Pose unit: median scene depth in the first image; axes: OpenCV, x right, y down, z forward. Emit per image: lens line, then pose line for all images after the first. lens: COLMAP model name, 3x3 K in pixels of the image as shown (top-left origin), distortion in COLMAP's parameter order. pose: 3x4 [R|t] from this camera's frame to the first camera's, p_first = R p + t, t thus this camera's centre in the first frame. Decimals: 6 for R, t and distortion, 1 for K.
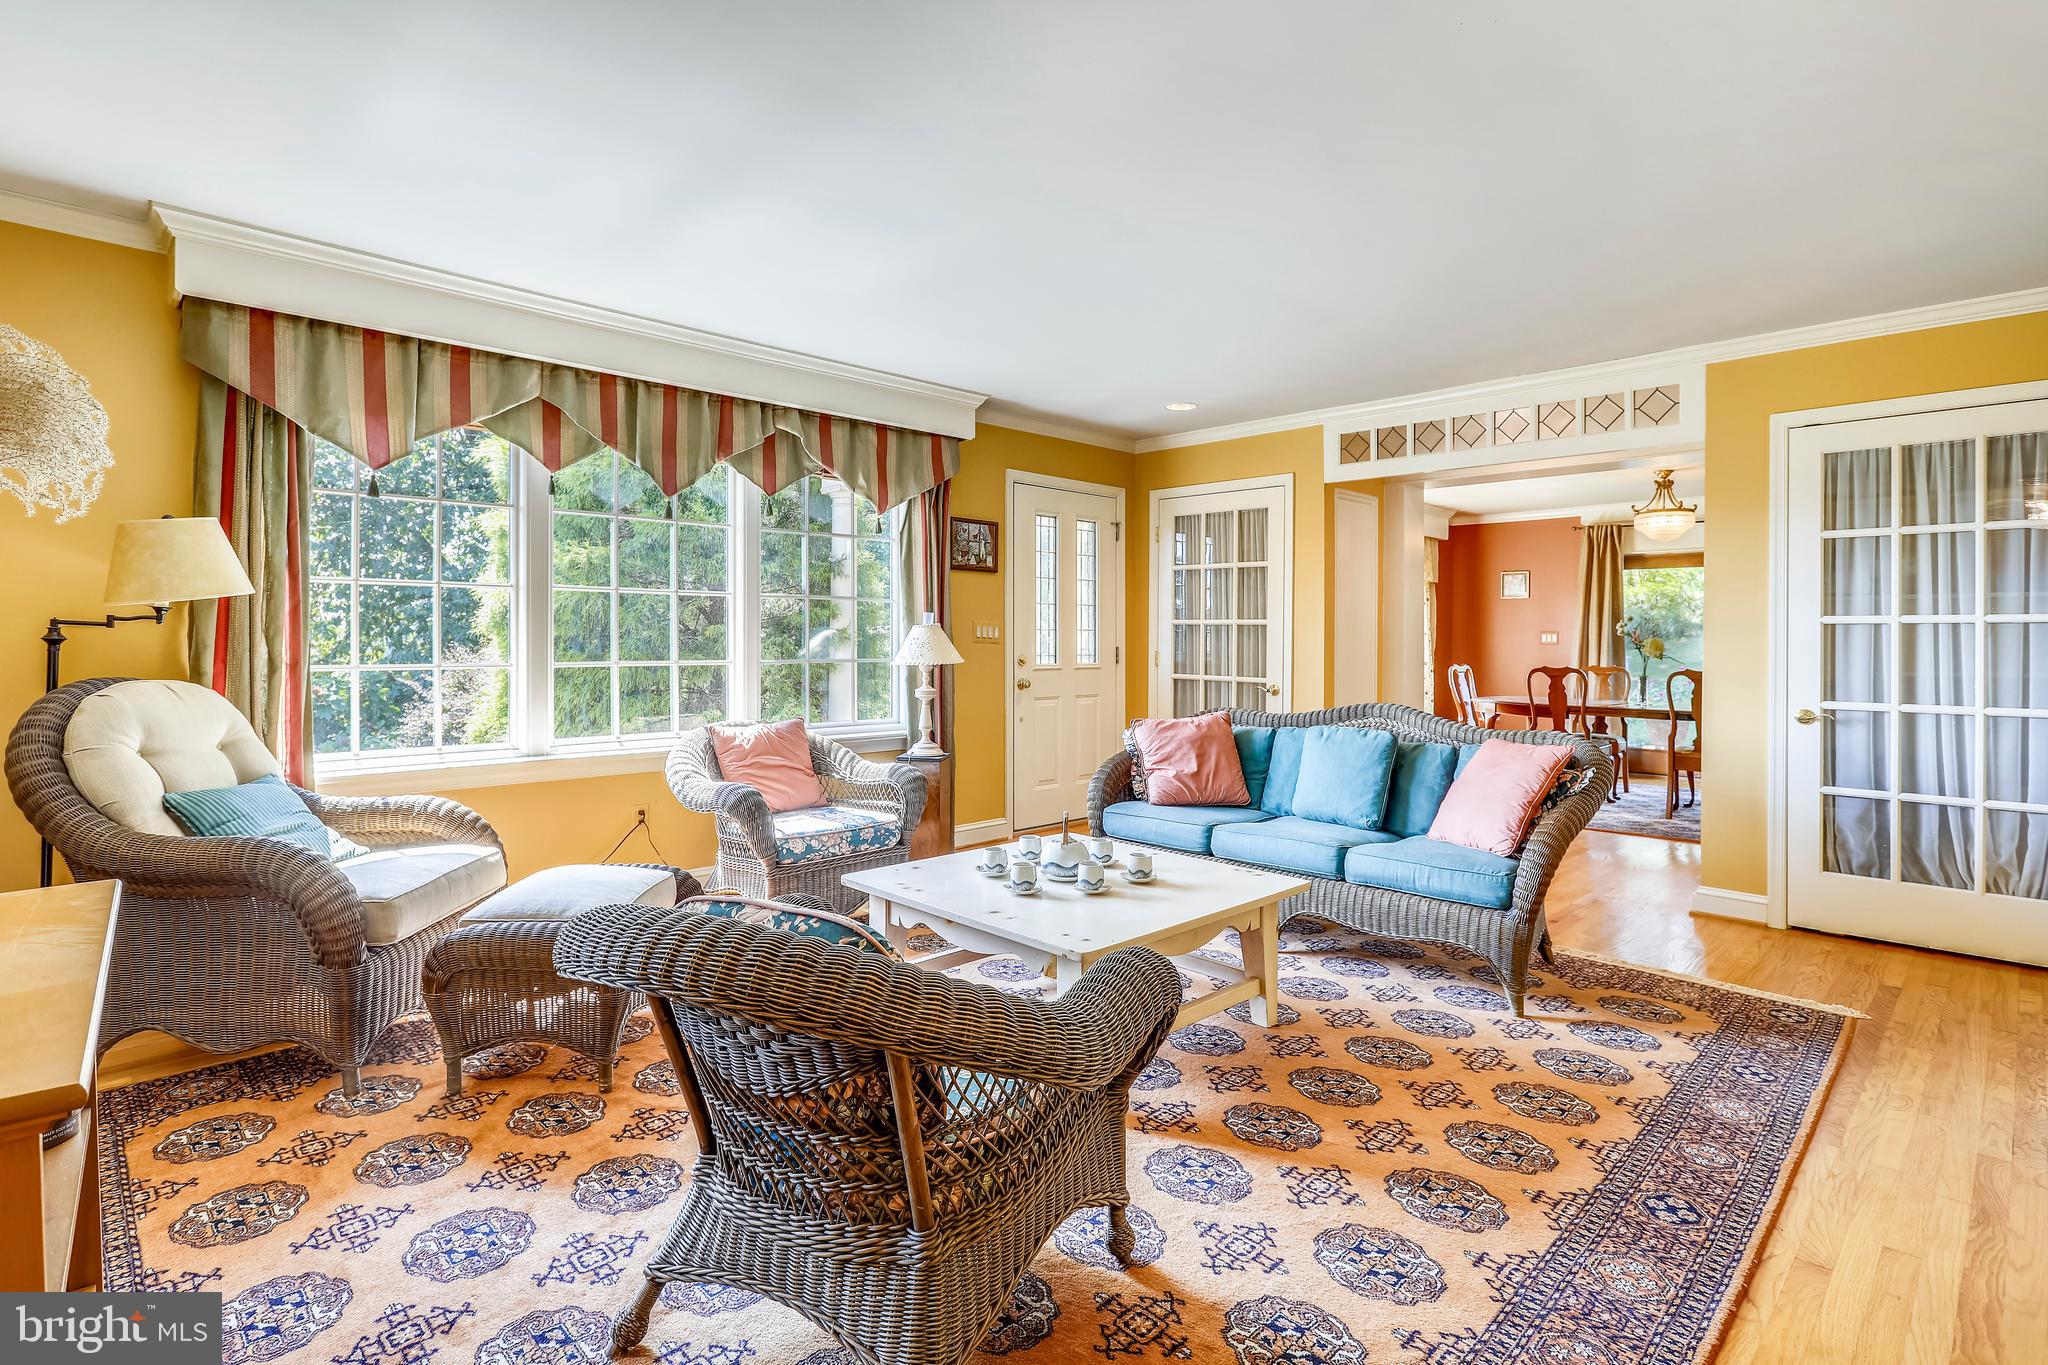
lens RADIAL K [[988.8, 0, 1051.3], [0, 988.8, 638.9], [0, 0, 1]] dist [-0.014484, 0.003298]
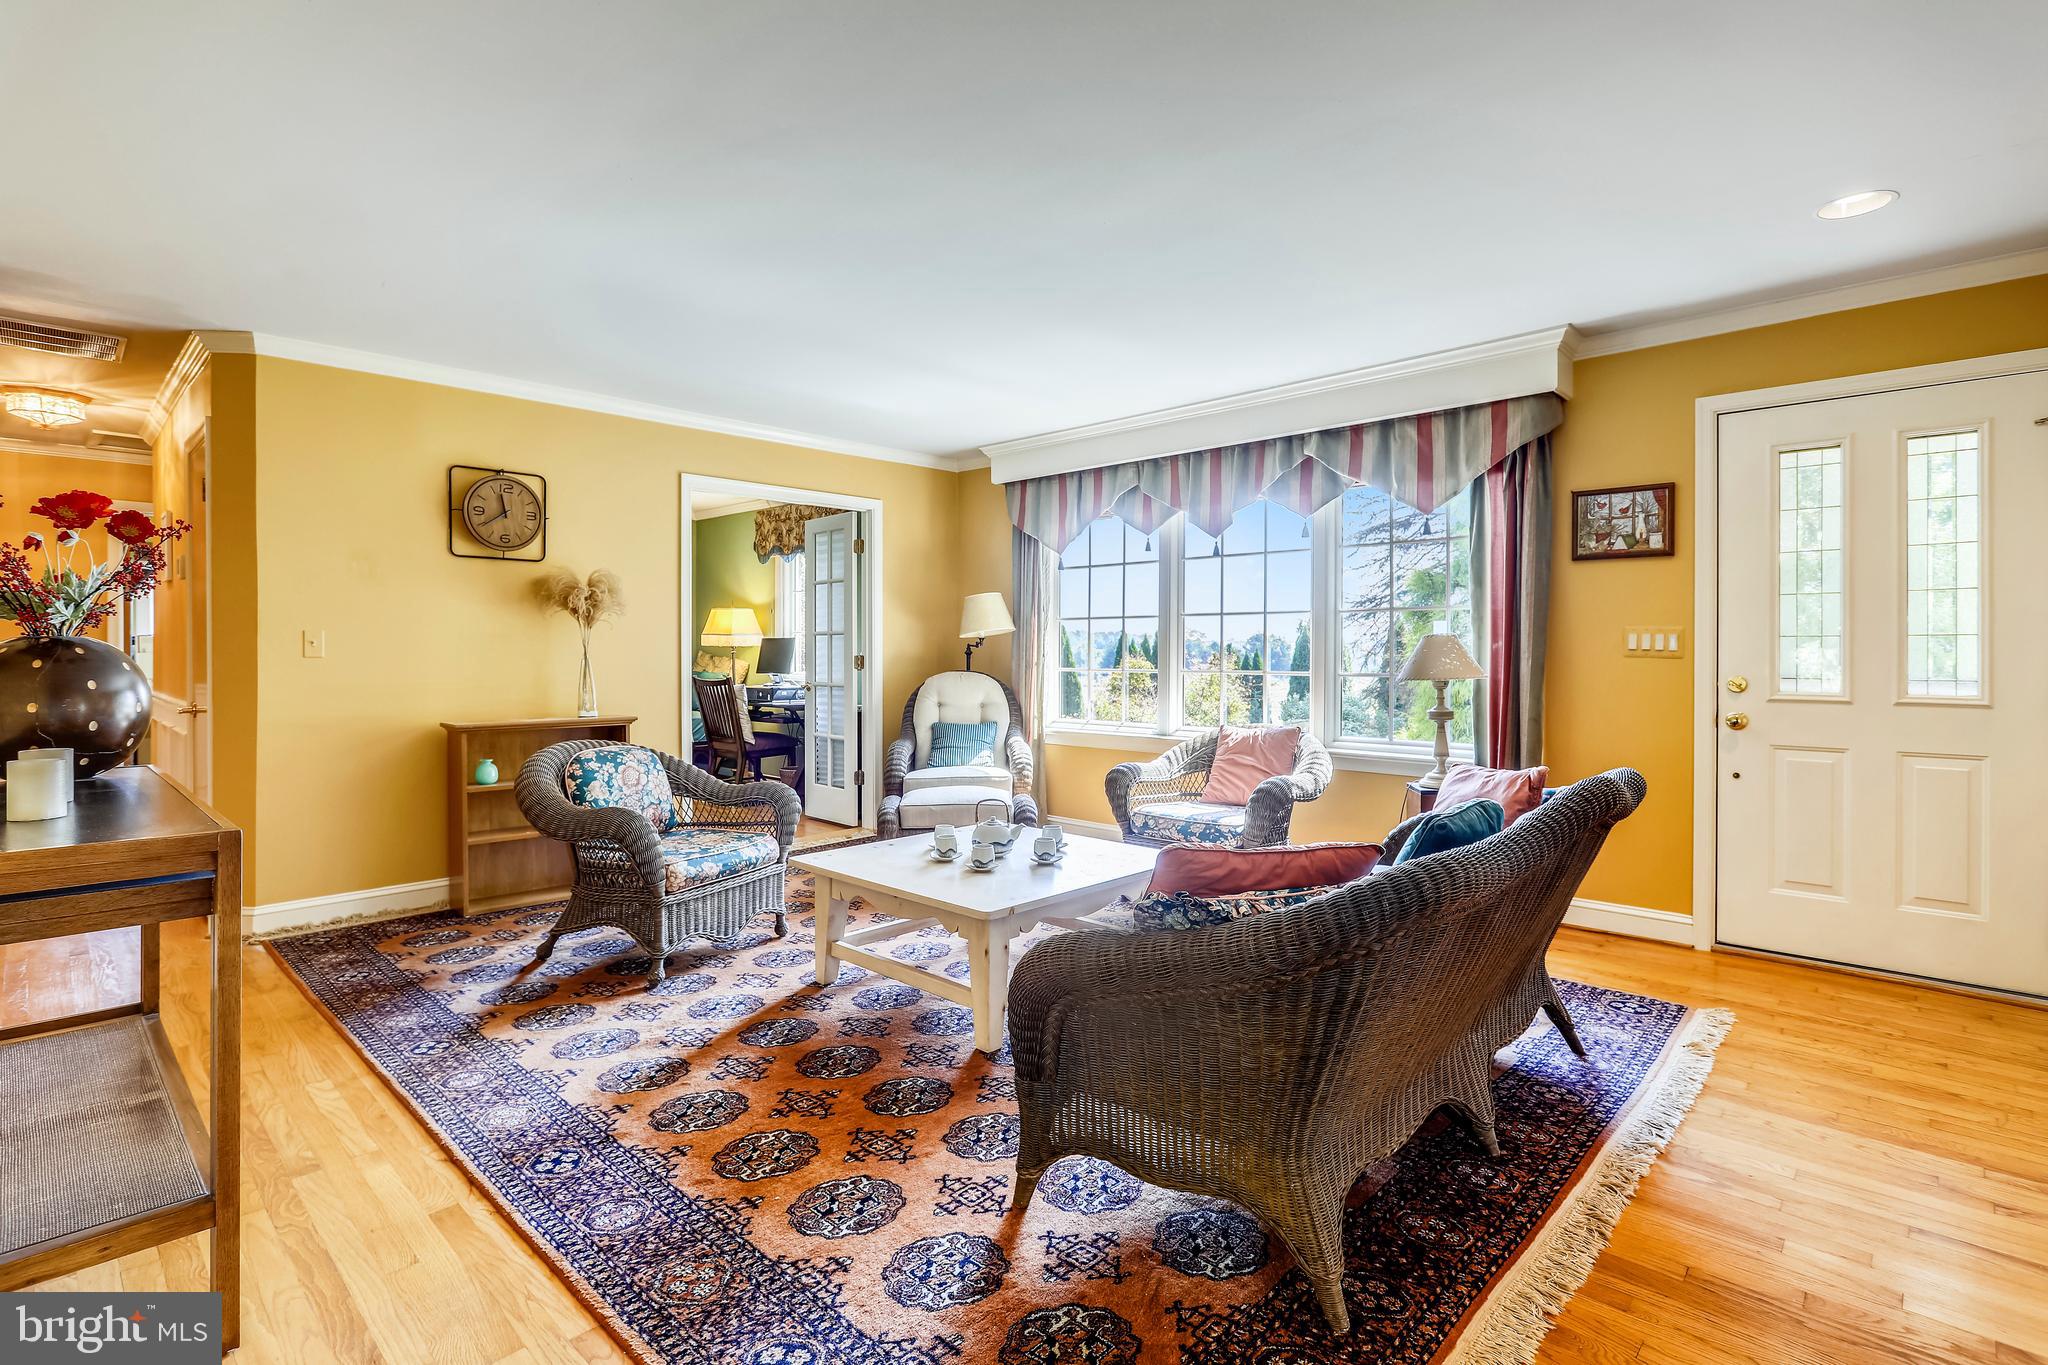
lens RADIAL K [[988.8, 0, 1026.9], [0, 988.8, 668.3], [0, 0, 1]] dist [-0.014484, 0.003298]
pose [[0.023777, 0.012125, -0.999644, 0.702897], [-0.001026, 0.999926, 0.012104, 0.003975], [0.999717, 0.000738, 0.023788, 0.604146]]
